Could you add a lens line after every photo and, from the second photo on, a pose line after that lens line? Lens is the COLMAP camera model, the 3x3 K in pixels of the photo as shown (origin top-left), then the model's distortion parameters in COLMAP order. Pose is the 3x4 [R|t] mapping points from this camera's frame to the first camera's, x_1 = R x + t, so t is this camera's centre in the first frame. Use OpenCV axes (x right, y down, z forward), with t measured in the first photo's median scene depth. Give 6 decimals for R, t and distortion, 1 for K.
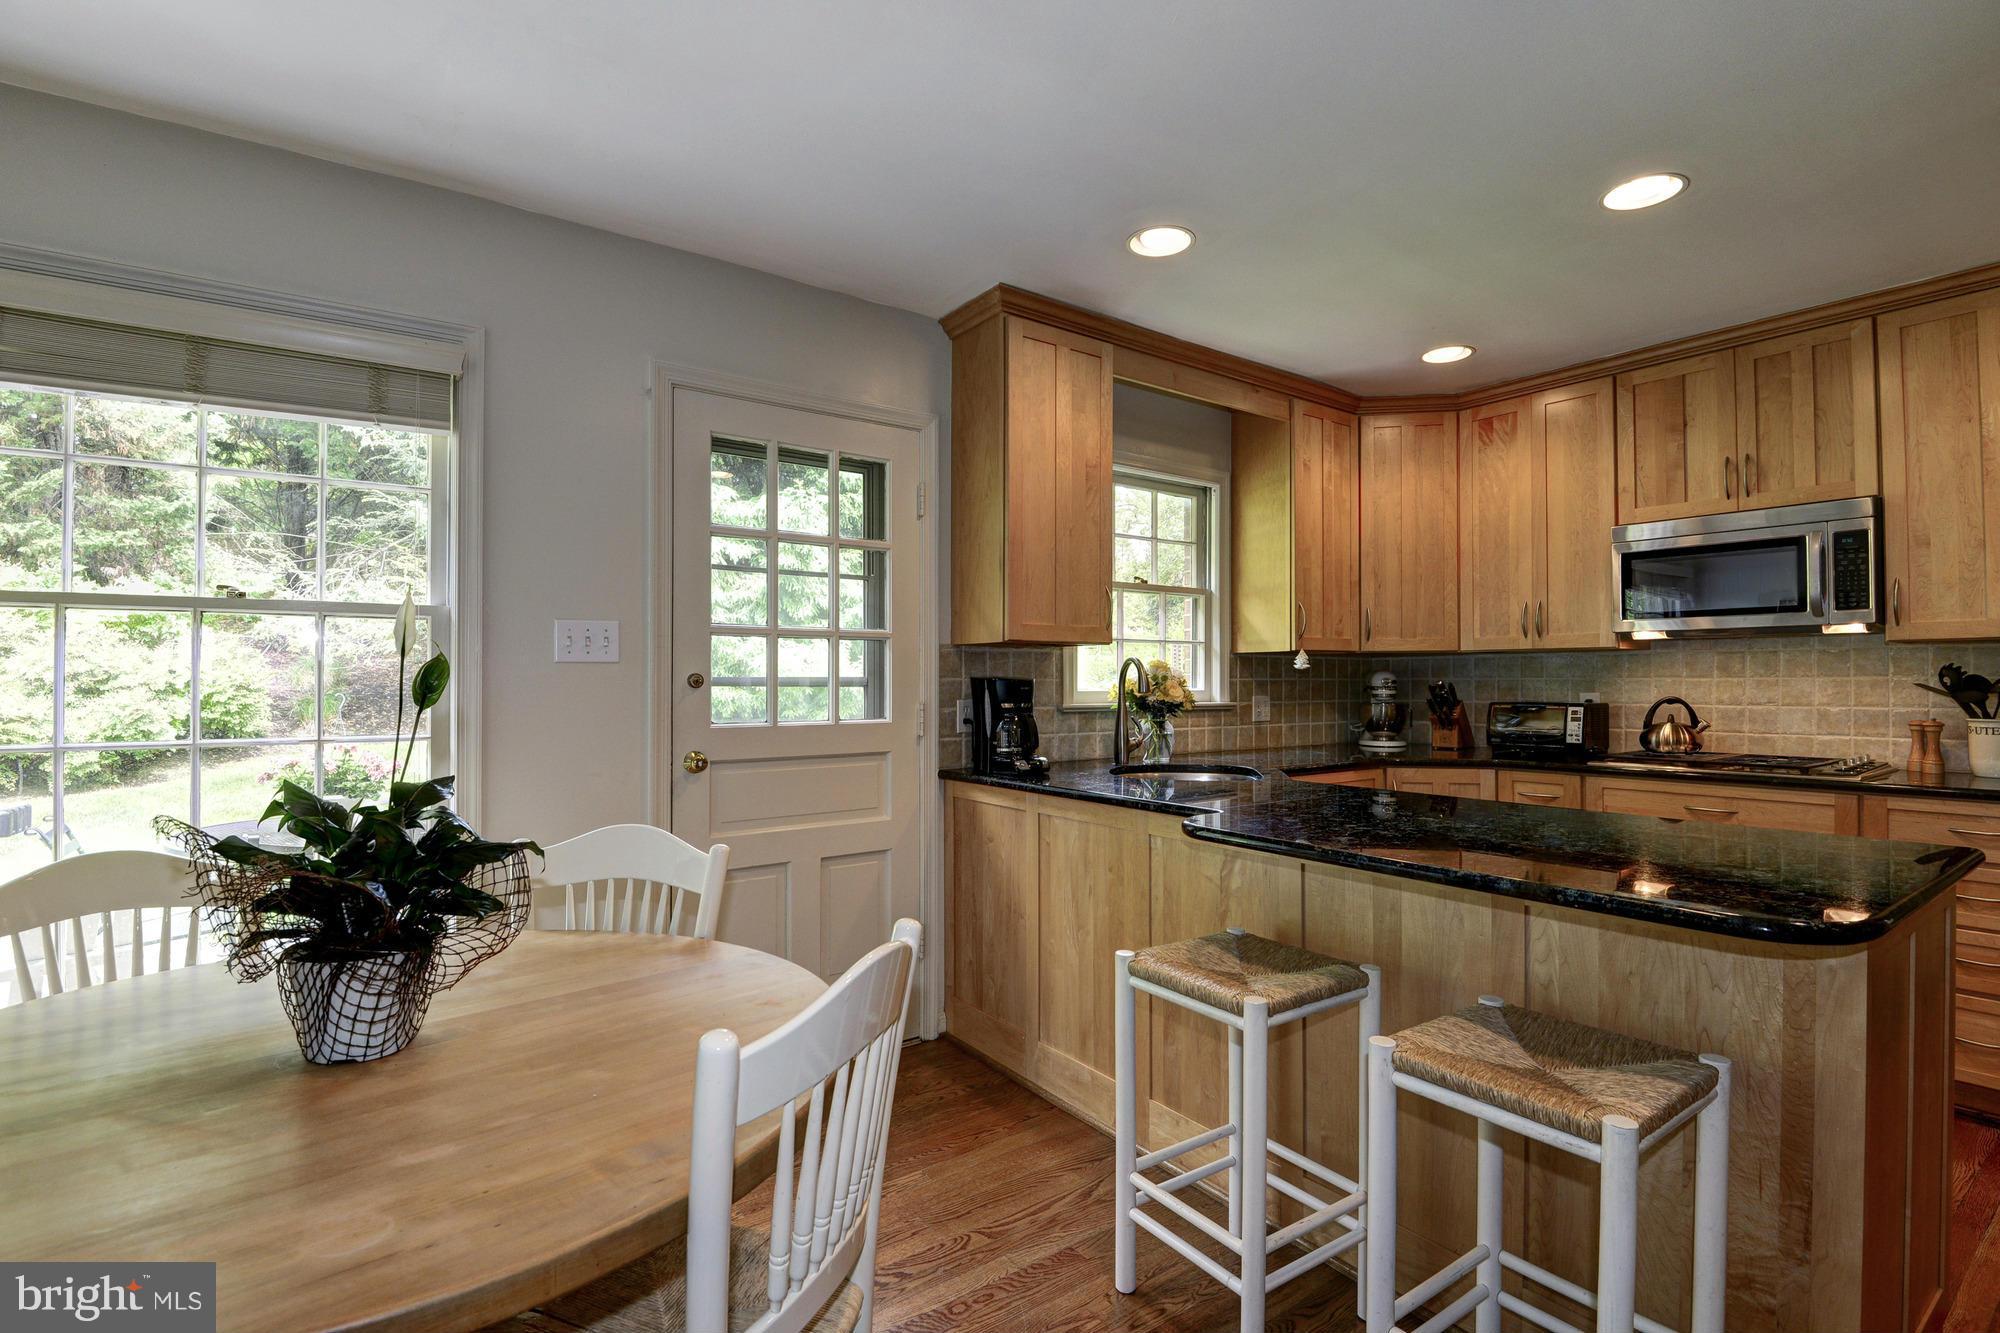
lens RADIAL K [[938.9, 0, 996.3], [0, 938.9, 667.7], [0, 0, 1]] dist [-0.012635, -0.006922]
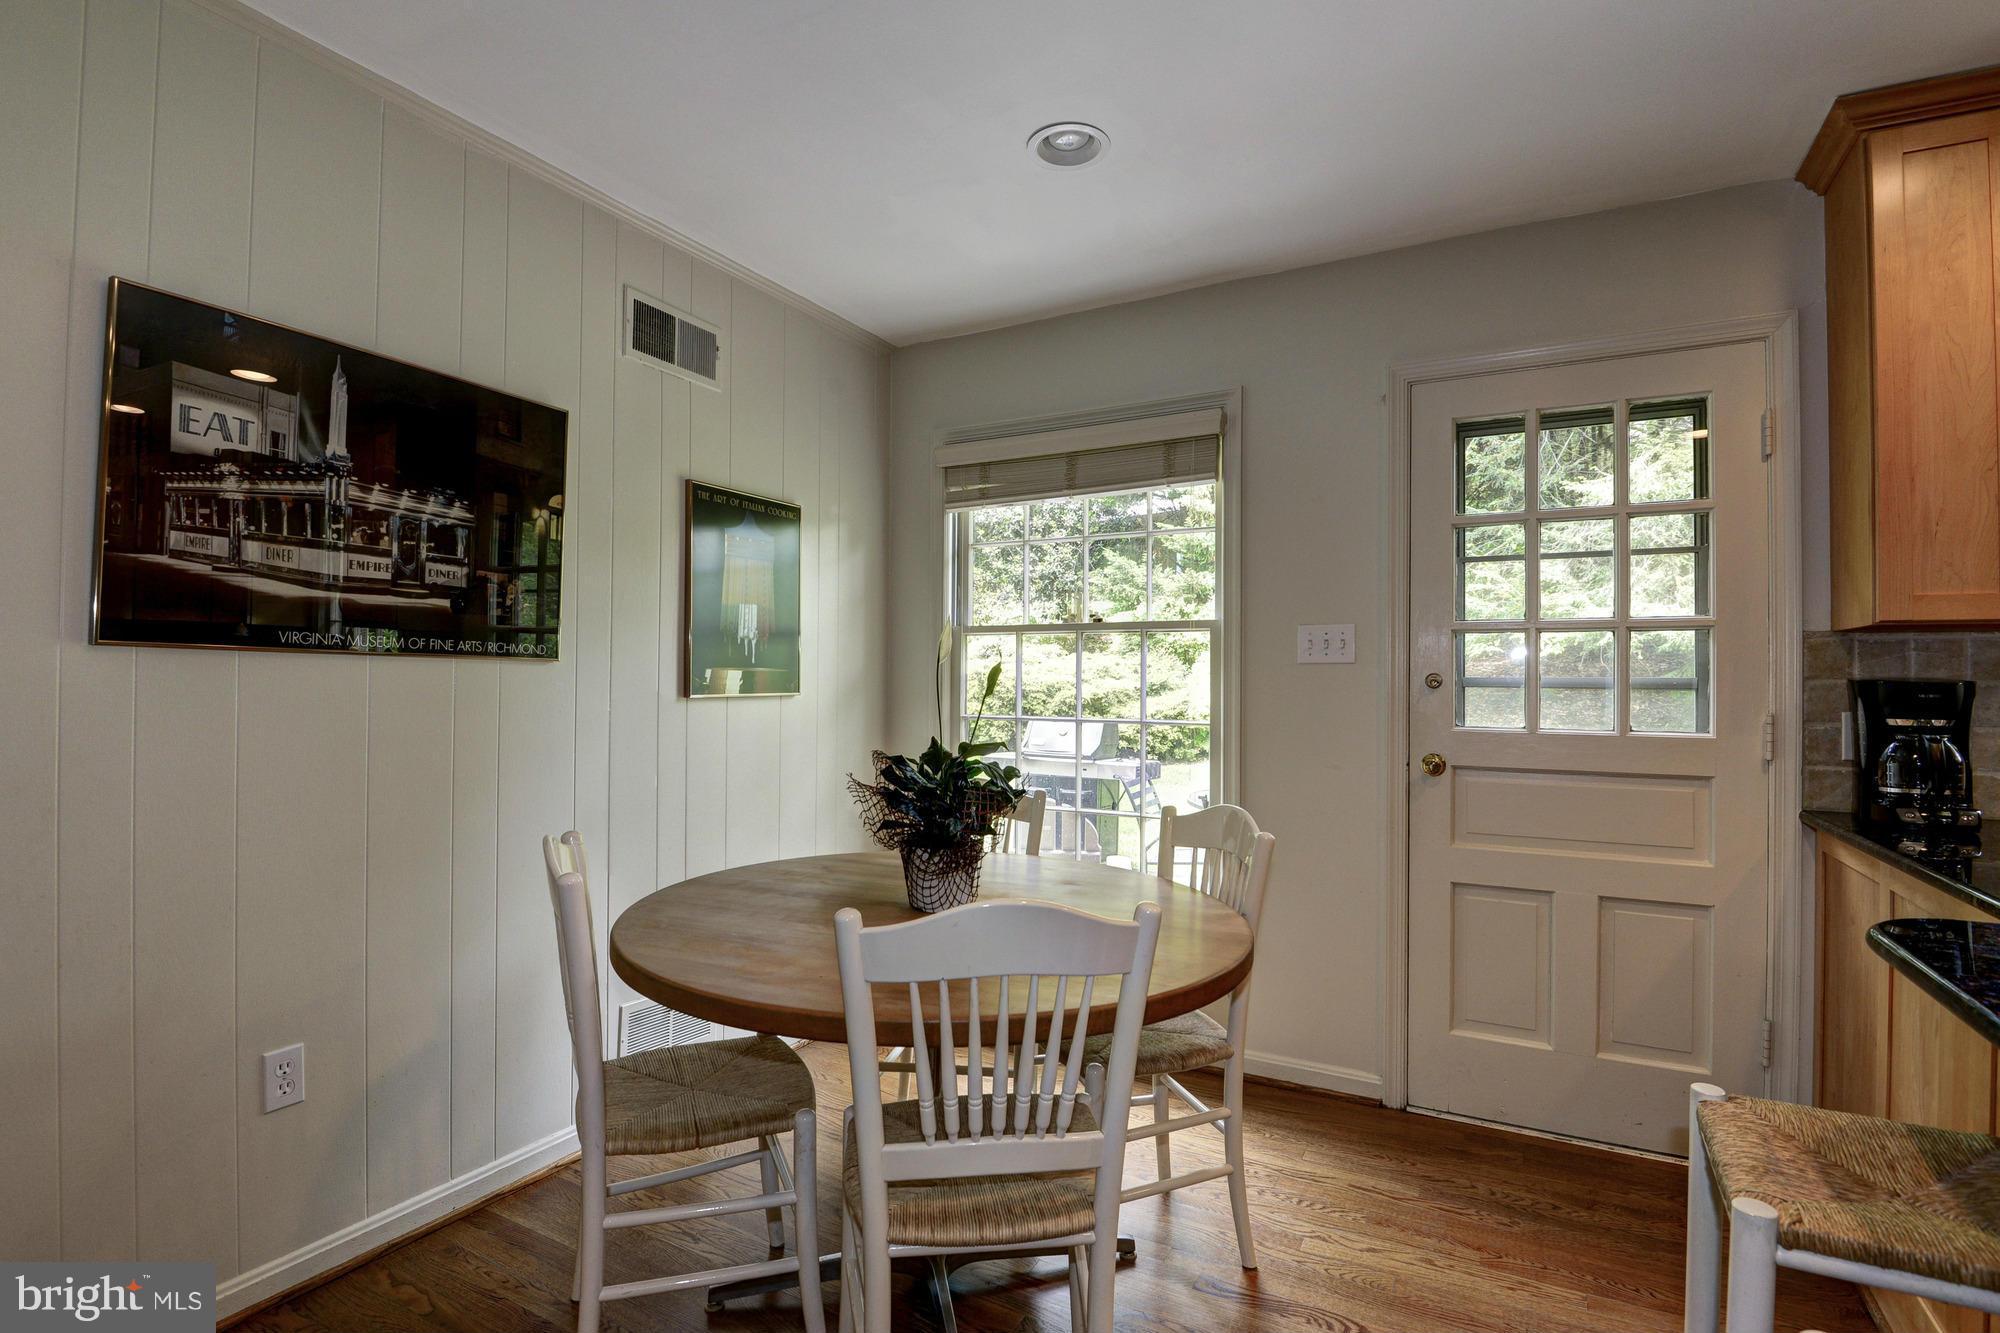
lens RADIAL K [[938.9, 0, 989.5], [0, 938.9, 658.1], [0, 0, 1]] dist [-0.012635, -0.006922]
pose [[0.416645, -0.017023, -0.908910, 0.342981], [0.005244, 0.999853, -0.016323, 0.003338], [0.909054, 0.002035, 0.416673, 0.167596]]
